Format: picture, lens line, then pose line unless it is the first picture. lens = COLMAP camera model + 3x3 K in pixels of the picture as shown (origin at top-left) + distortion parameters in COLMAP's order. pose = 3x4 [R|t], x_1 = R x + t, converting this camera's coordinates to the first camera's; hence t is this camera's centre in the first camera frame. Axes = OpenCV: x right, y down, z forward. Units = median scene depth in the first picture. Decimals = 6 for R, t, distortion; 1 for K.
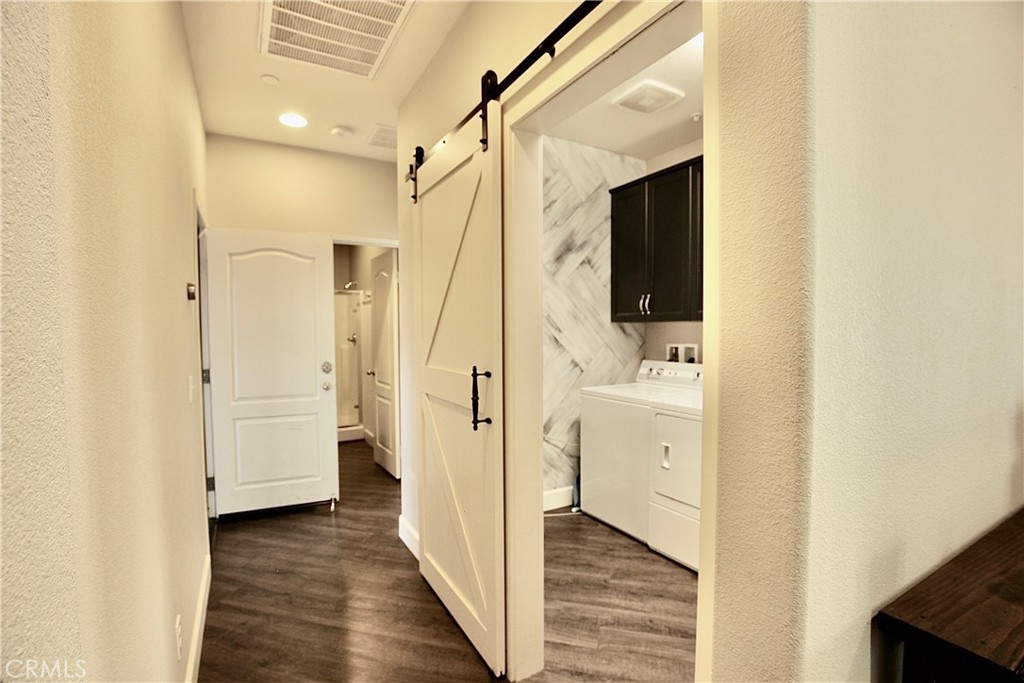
lens RADIAL K [[464.4, 0, 508.7], [0, 464.4, 344.1], [0, 0, 1]] dist [-0.032673, 0.003367]
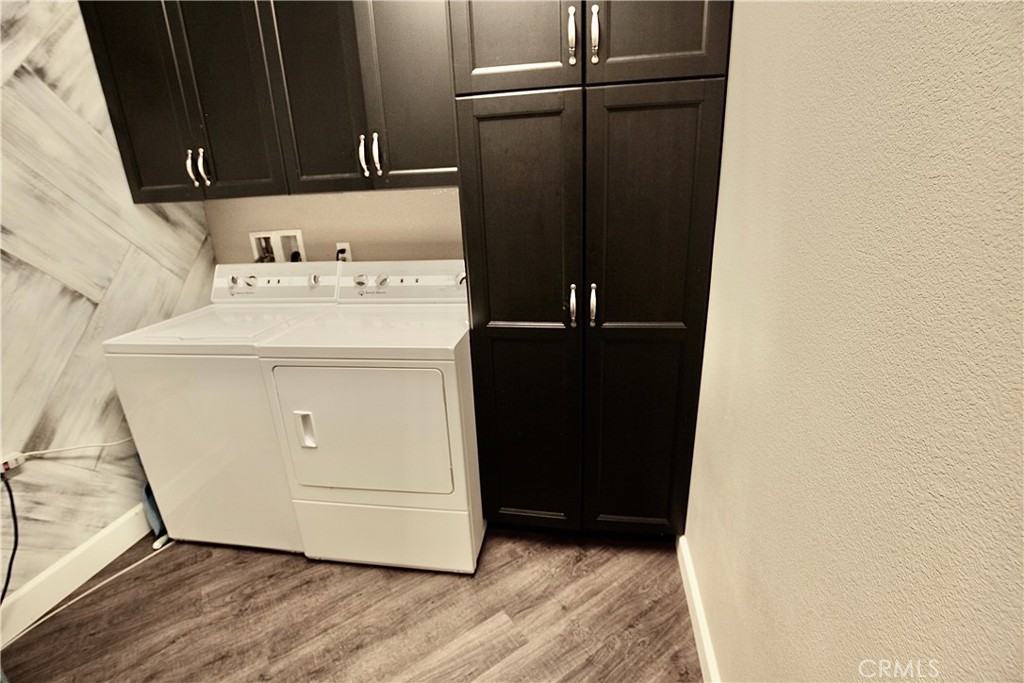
lens RADIAL K [[464.4, 0, 515.6], [0, 464.4, 346.7], [0, 0, 1]] dist [-0.032673, 0.003367]
pose [[0.633153, -0.272478, 0.724481, 0.078138], [0.062504, 0.950932, 0.303021, -0.021915], [-0.771499, -0.146576, 0.619117, 0.320932]]
